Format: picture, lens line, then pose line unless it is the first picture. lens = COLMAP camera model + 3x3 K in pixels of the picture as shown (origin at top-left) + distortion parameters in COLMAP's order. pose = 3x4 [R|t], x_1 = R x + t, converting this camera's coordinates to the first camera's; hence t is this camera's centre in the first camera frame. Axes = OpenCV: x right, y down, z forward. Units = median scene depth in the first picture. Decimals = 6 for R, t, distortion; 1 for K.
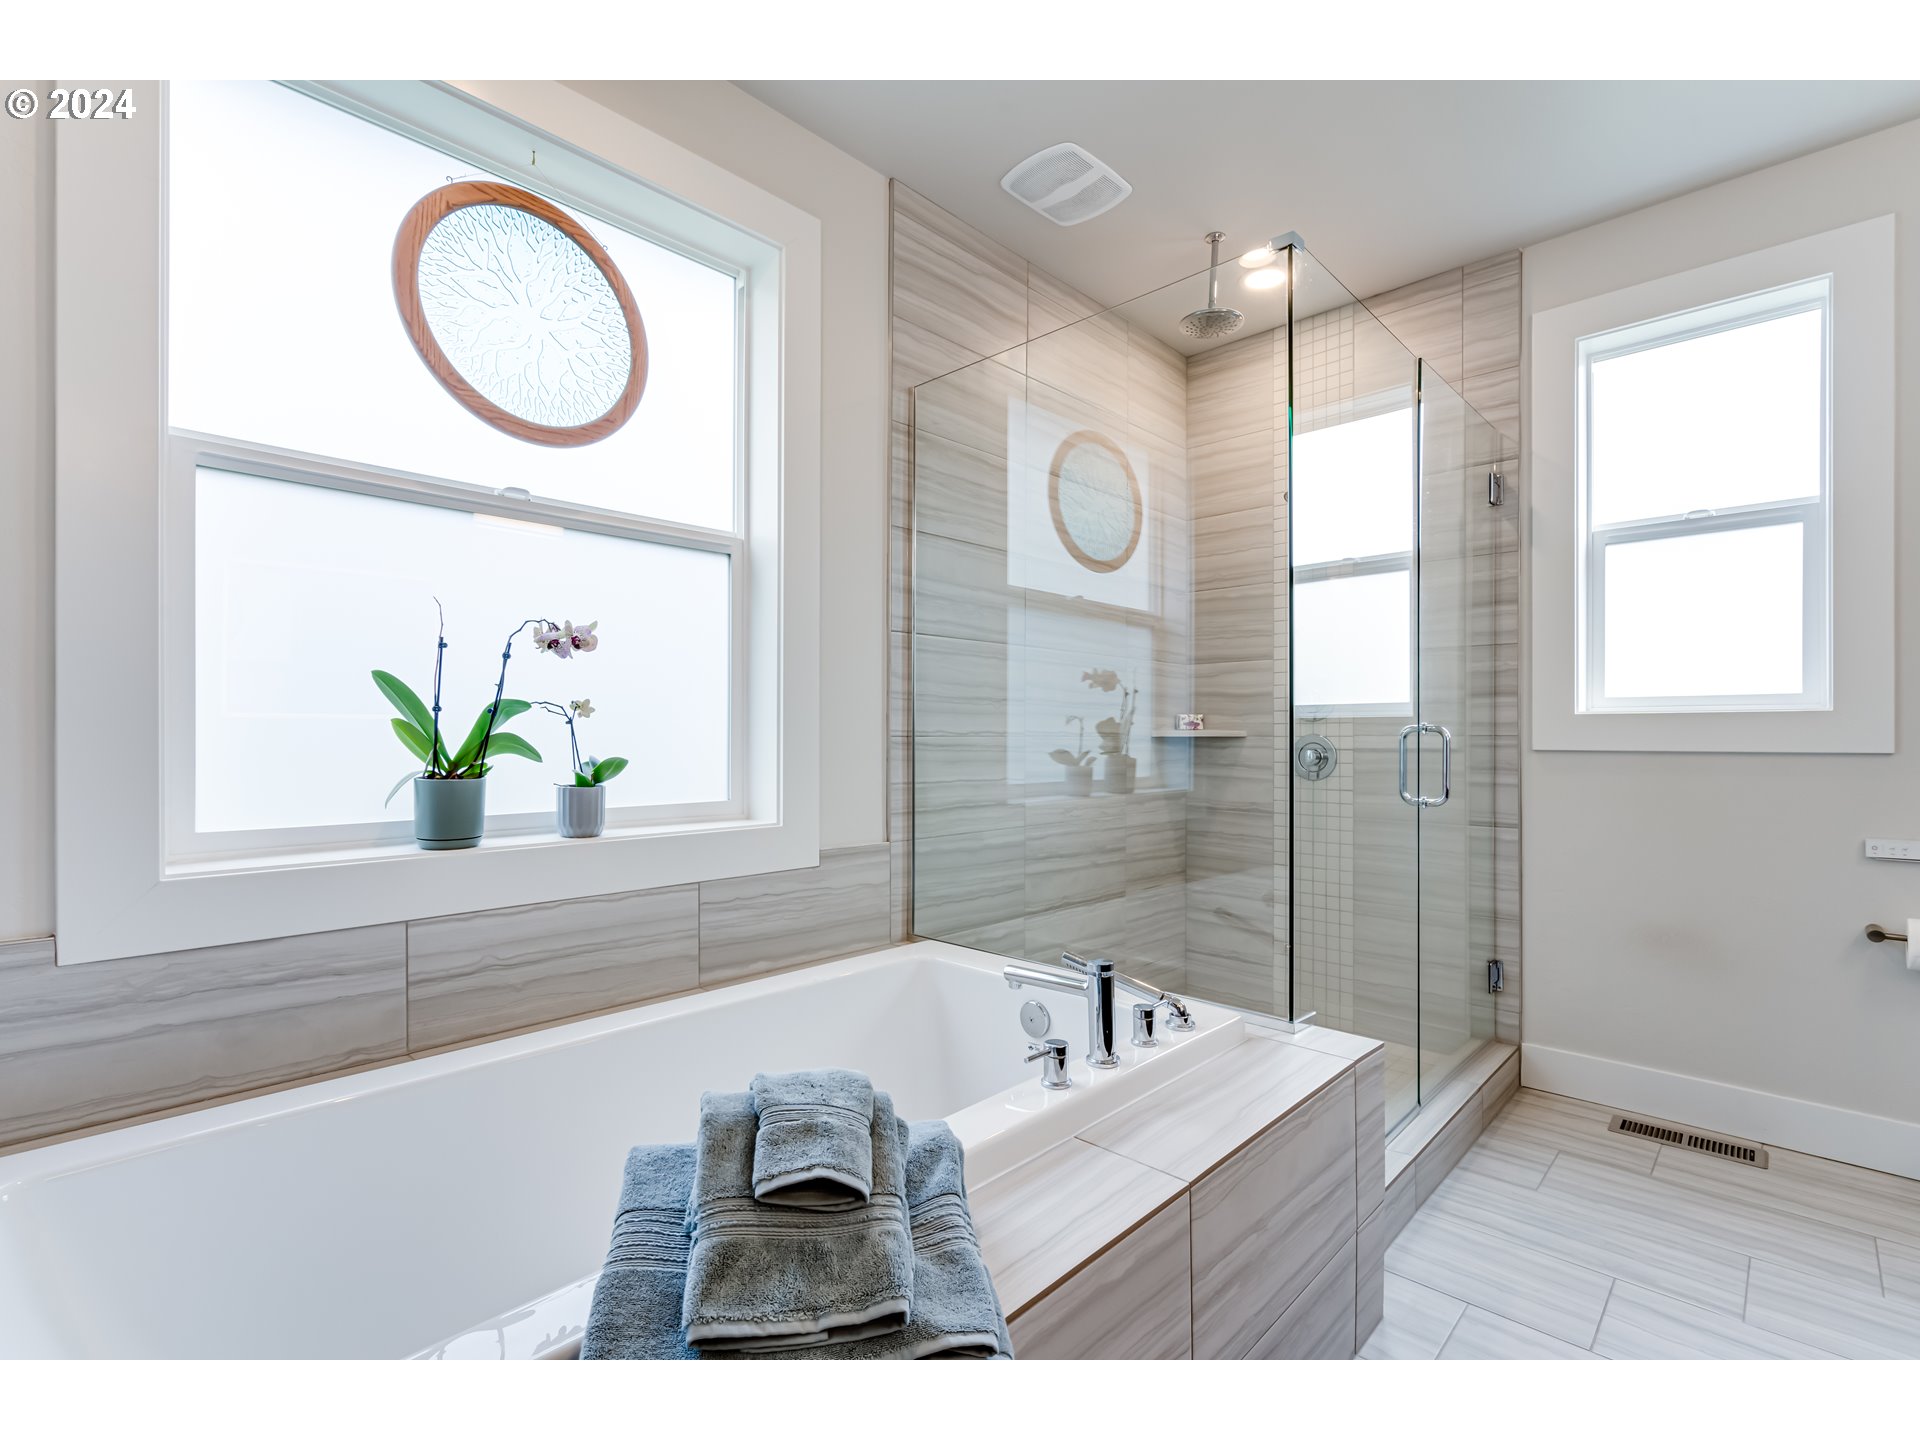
lens RADIAL K [[872.4, 0, 962.0], [0, 872.4, 726.4], [0, 0, 1]] dist [-0.001864, 0.000344]
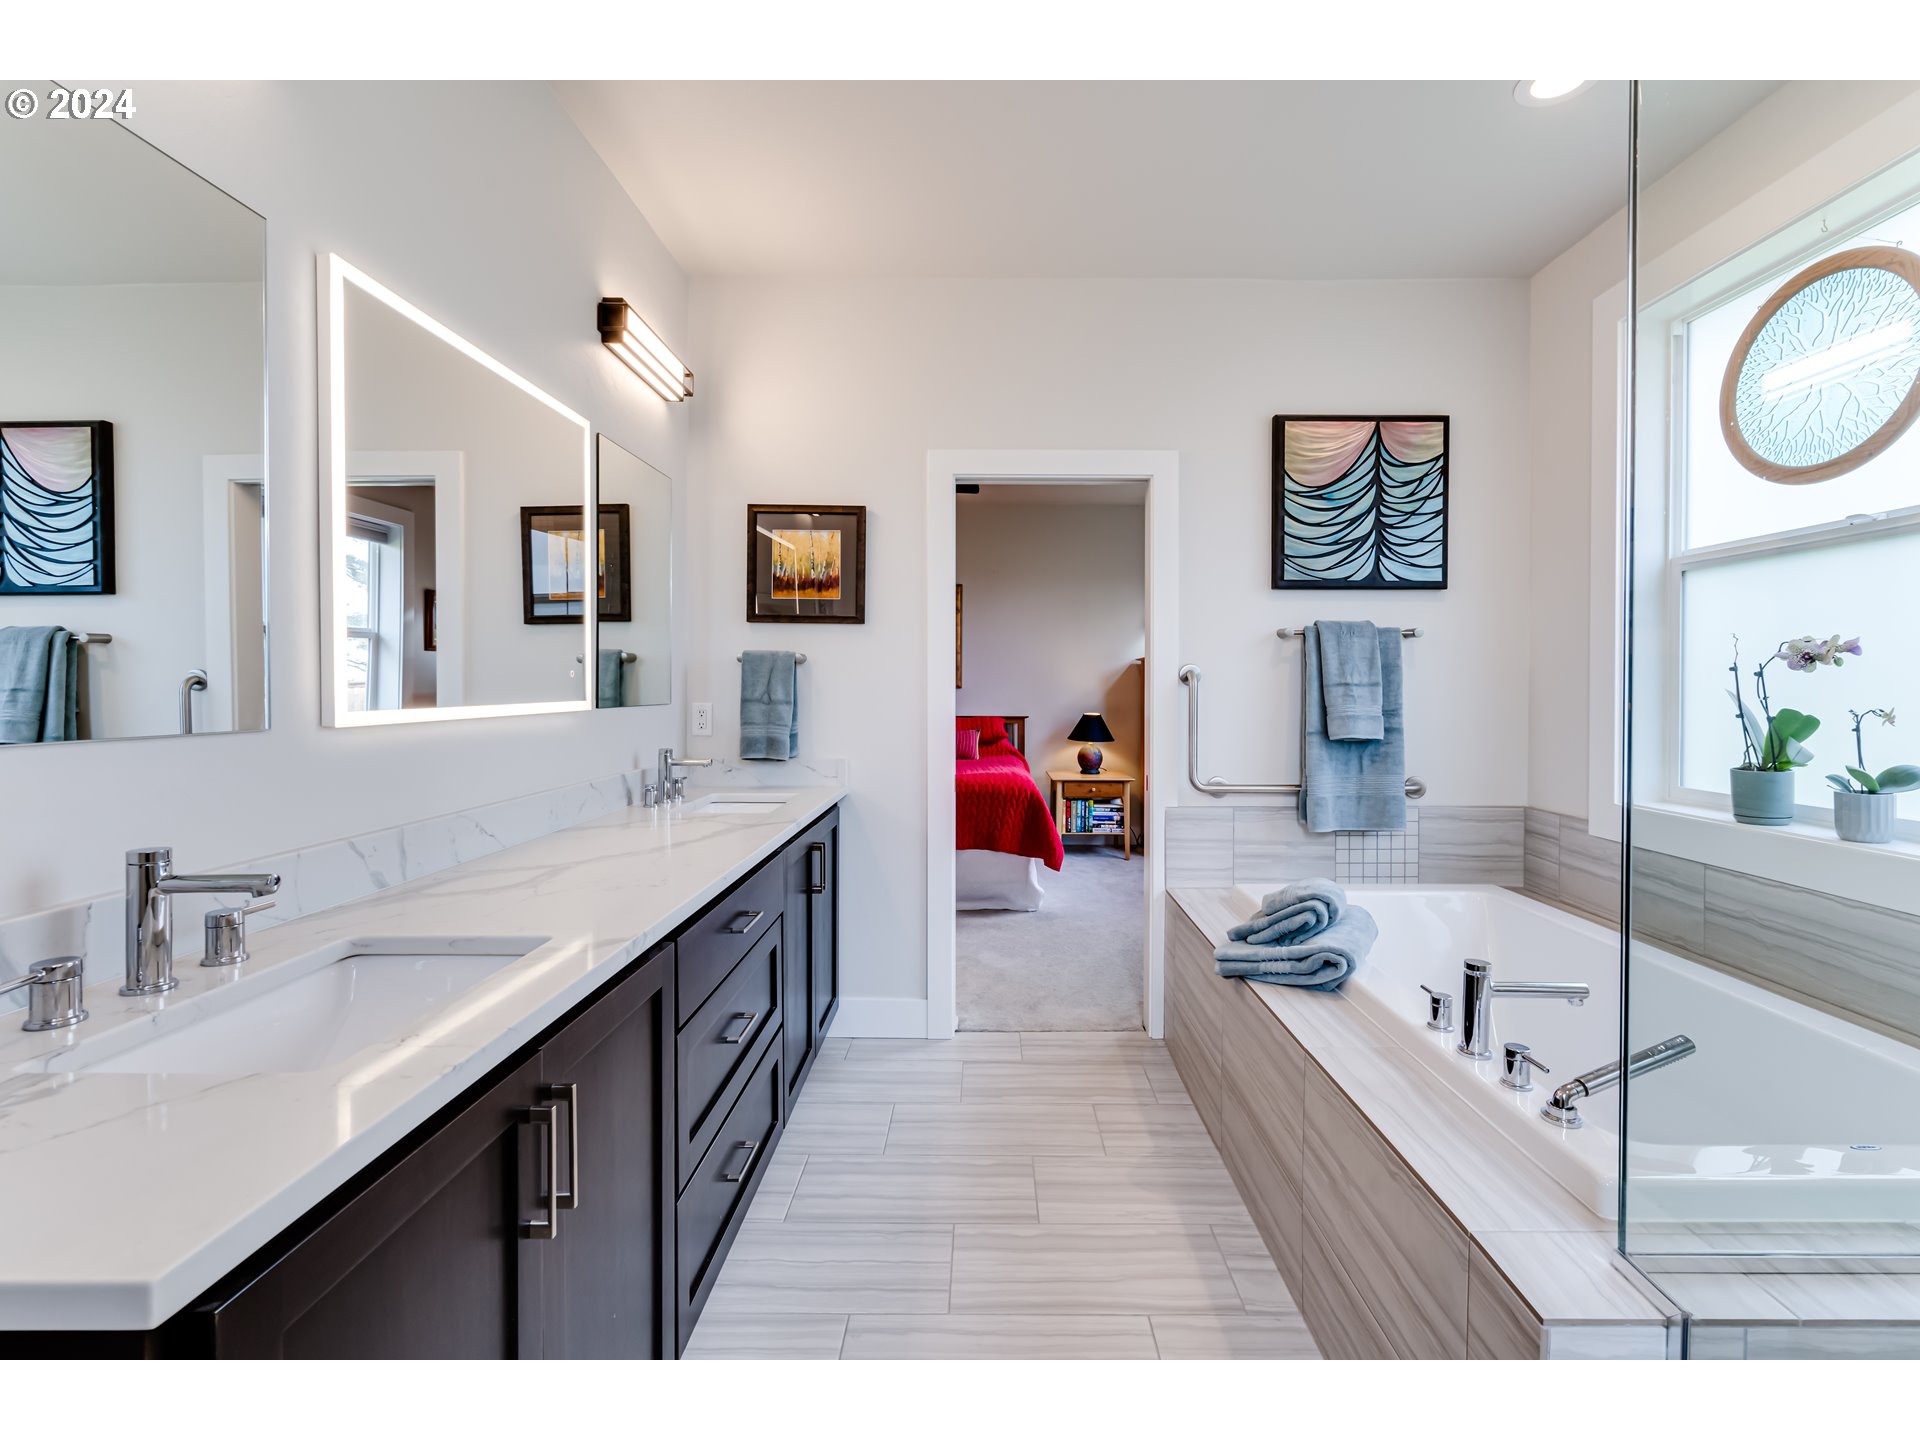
lens RADIAL K [[889.7, 0, 961.1], [0, 889.7, 706.9], [0, 0, 1]] dist [-0.001766, 0.000073]
pose [[-0.744648, 0.012183, -0.667346, 1.175198], [0.003424, 0.999890, 0.014433, -0.056618], [0.667449, 0.008463, -0.744608, 1.195381]]
